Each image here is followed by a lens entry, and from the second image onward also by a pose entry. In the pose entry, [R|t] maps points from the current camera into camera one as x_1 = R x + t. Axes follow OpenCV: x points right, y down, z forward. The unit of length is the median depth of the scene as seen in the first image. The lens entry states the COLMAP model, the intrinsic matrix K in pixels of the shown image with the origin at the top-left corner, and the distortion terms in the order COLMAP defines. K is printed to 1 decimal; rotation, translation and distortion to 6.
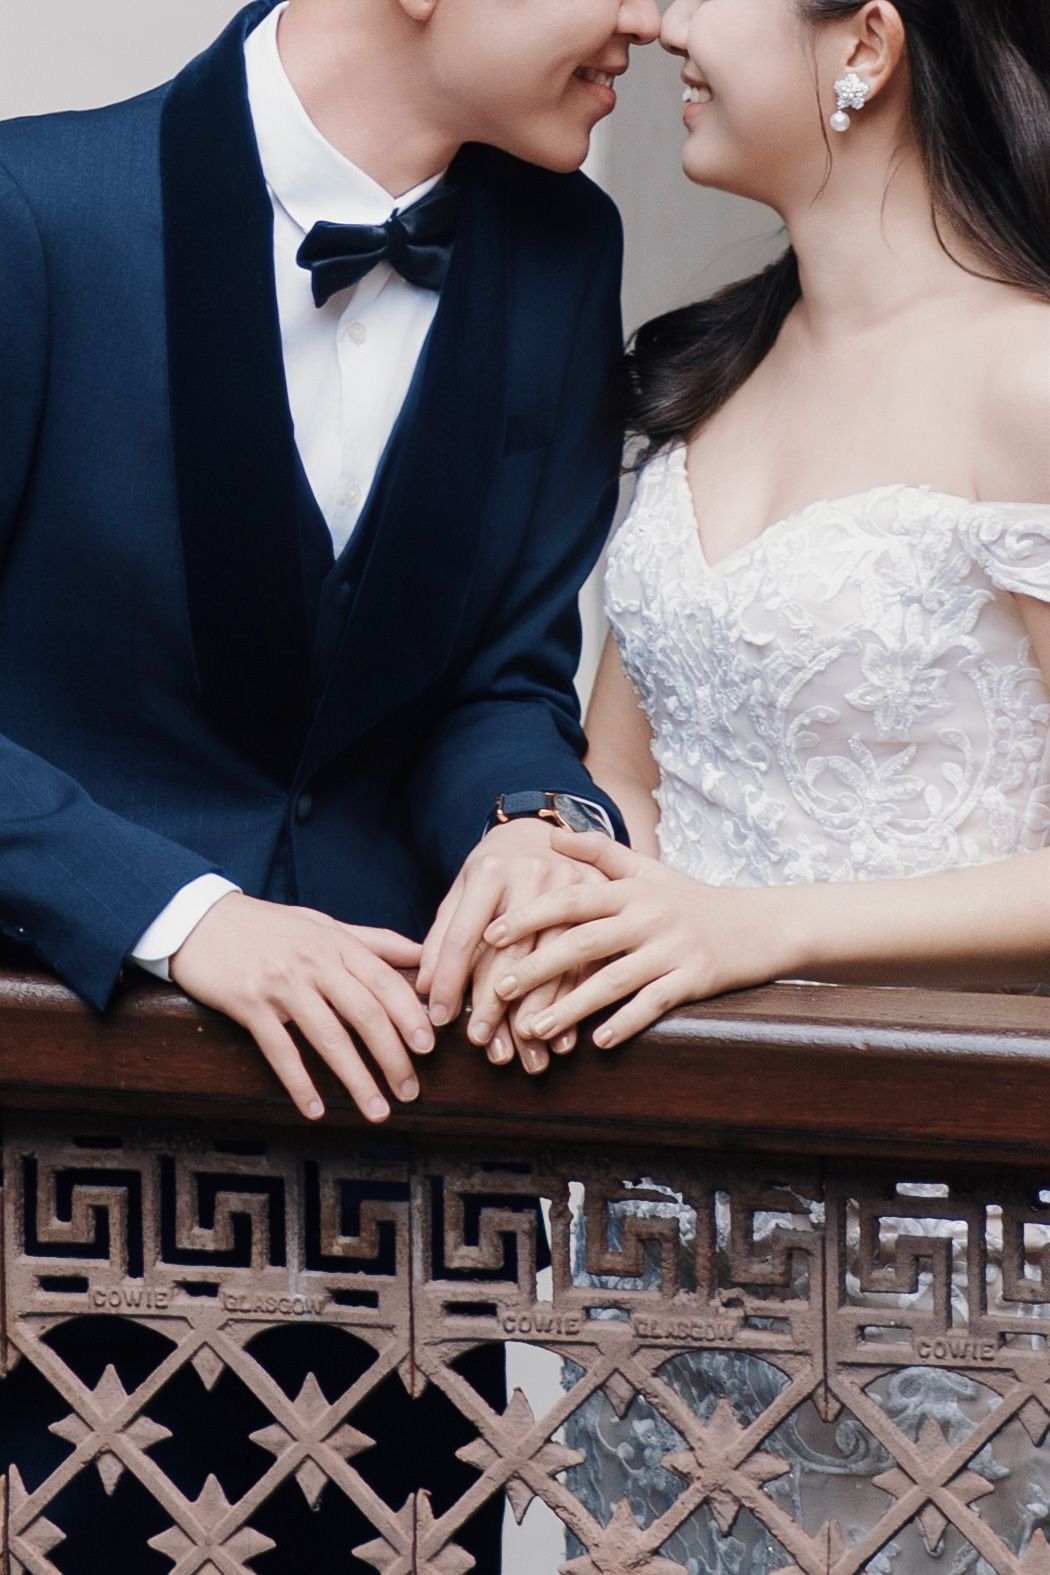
lens RADIAL K [[3748.0, 0, 523.9], [0, 3748.0, 787.7], [0, 0, 1]] dist [-0.220852, 0.000000]
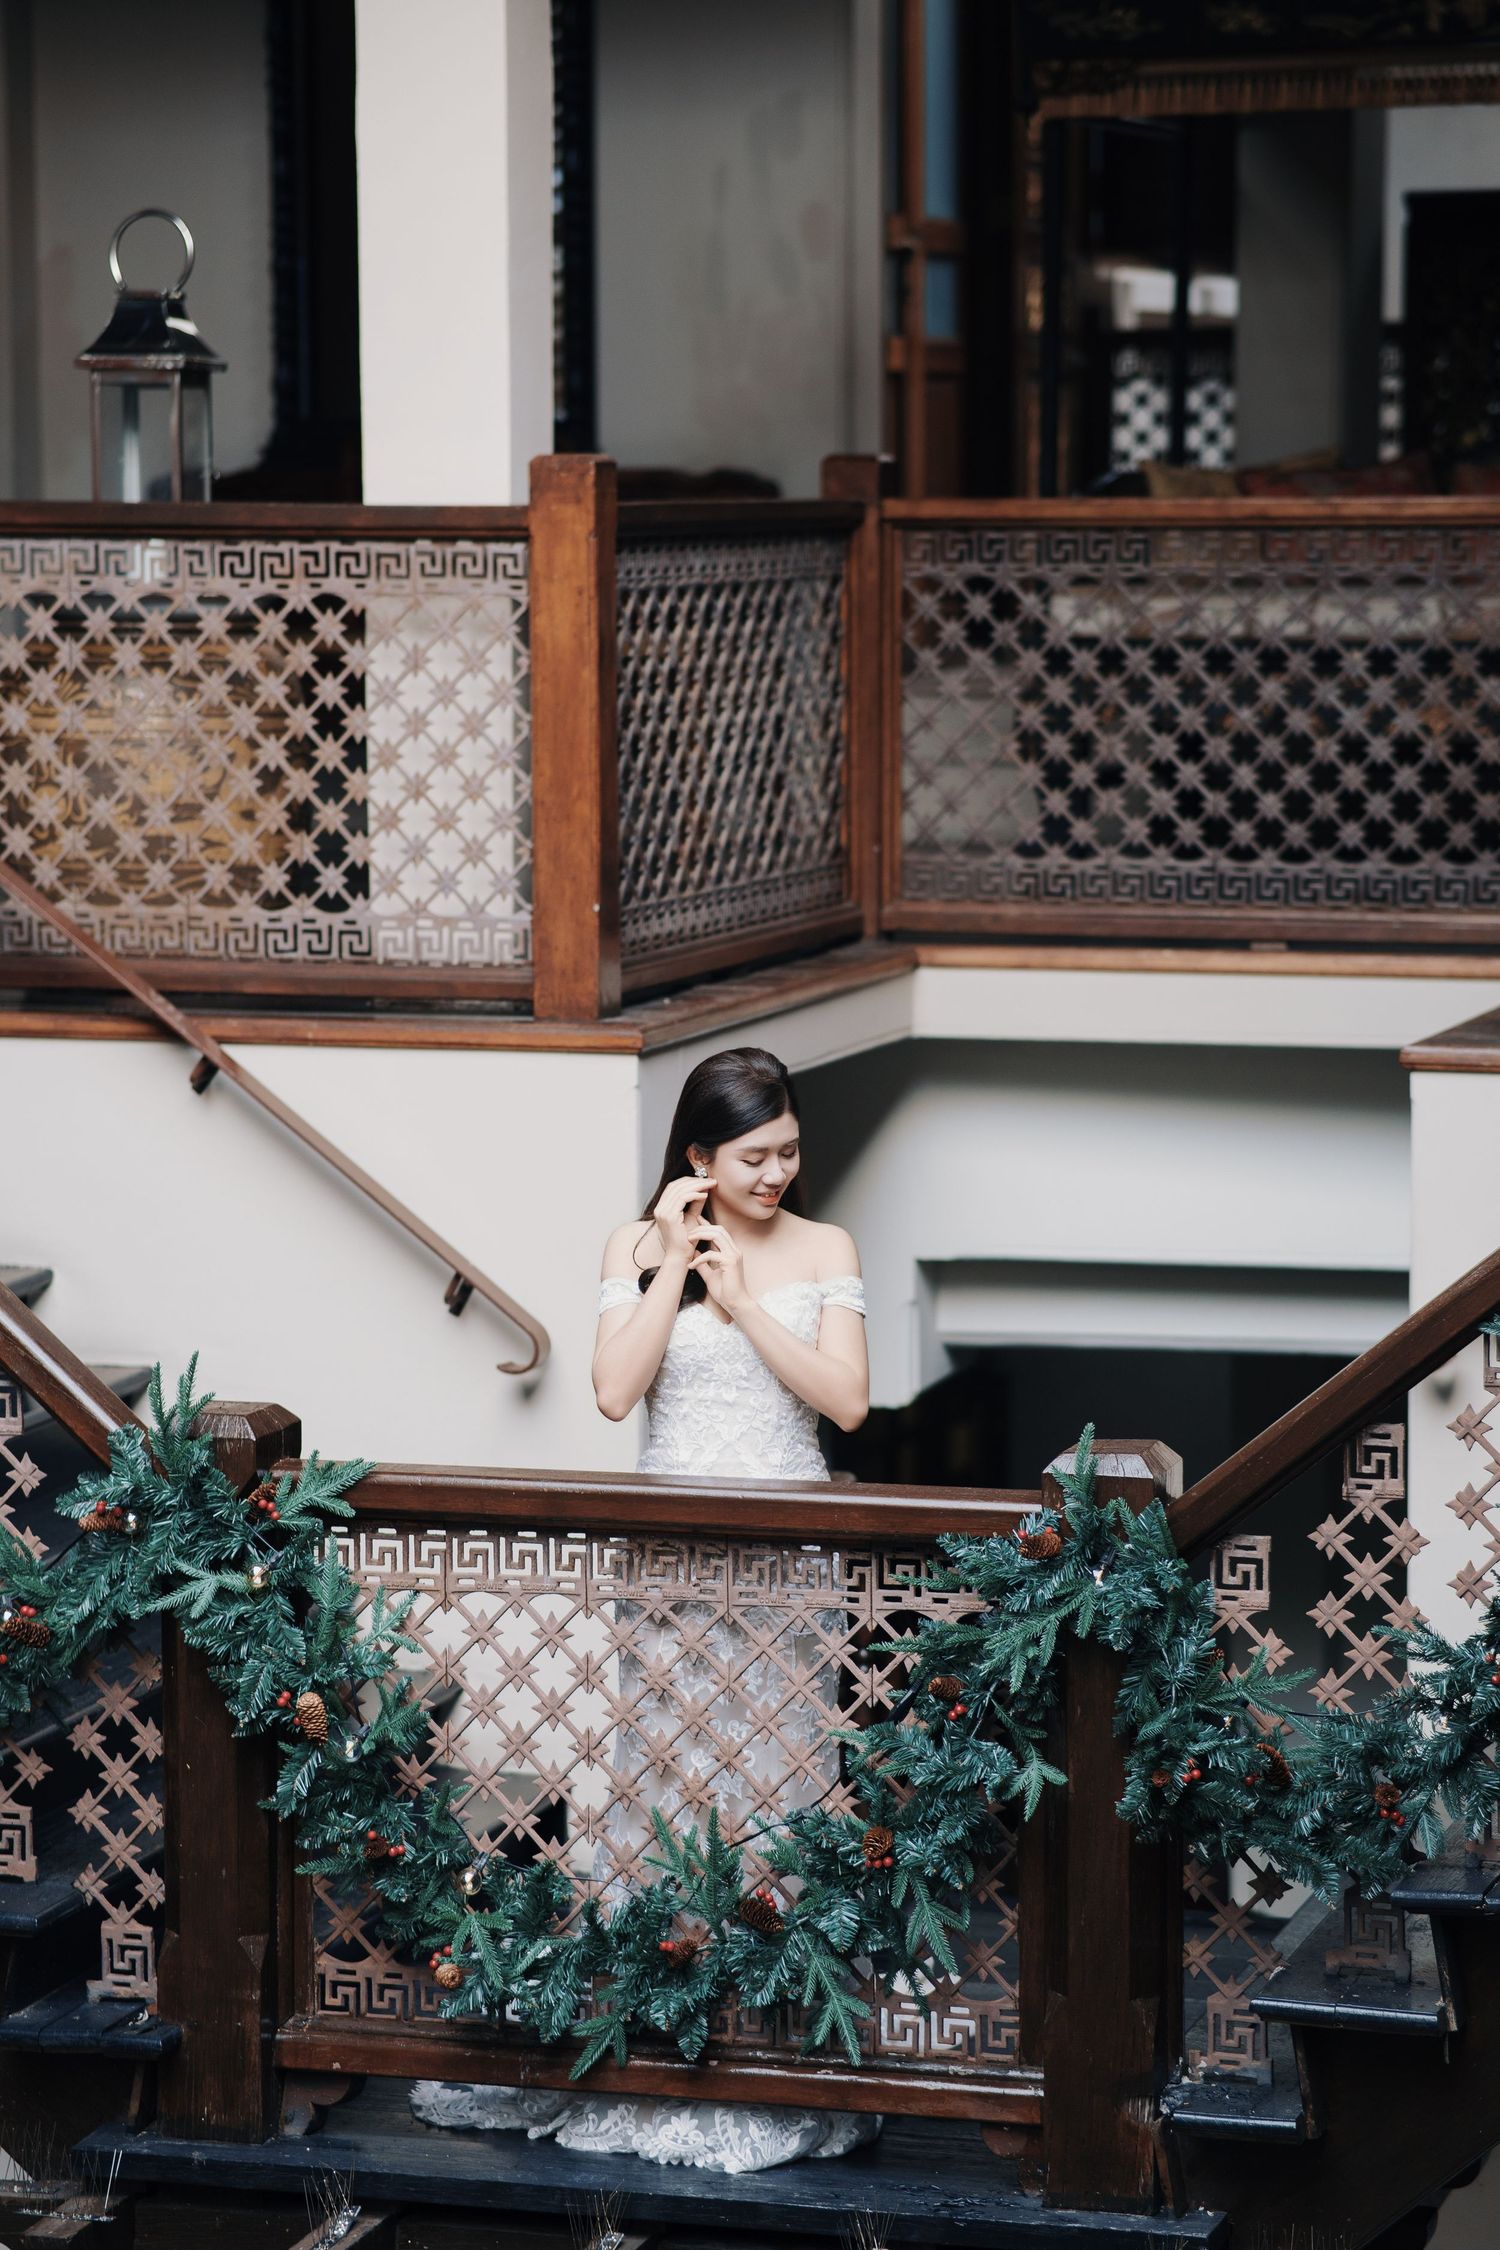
lens RADIAL K [[5354.3, 0, 749.4], [0, 5354.3, 1109.9], [0, 0, 1]] dist [-0.220852, 0.000000]
pose [[0.998714, -0.003573, 0.050575, -0.113569], [-0.001850, 0.994281, 0.106776, -0.682569], [-0.050668, -0.106733, 0.992996, -3.138157]]
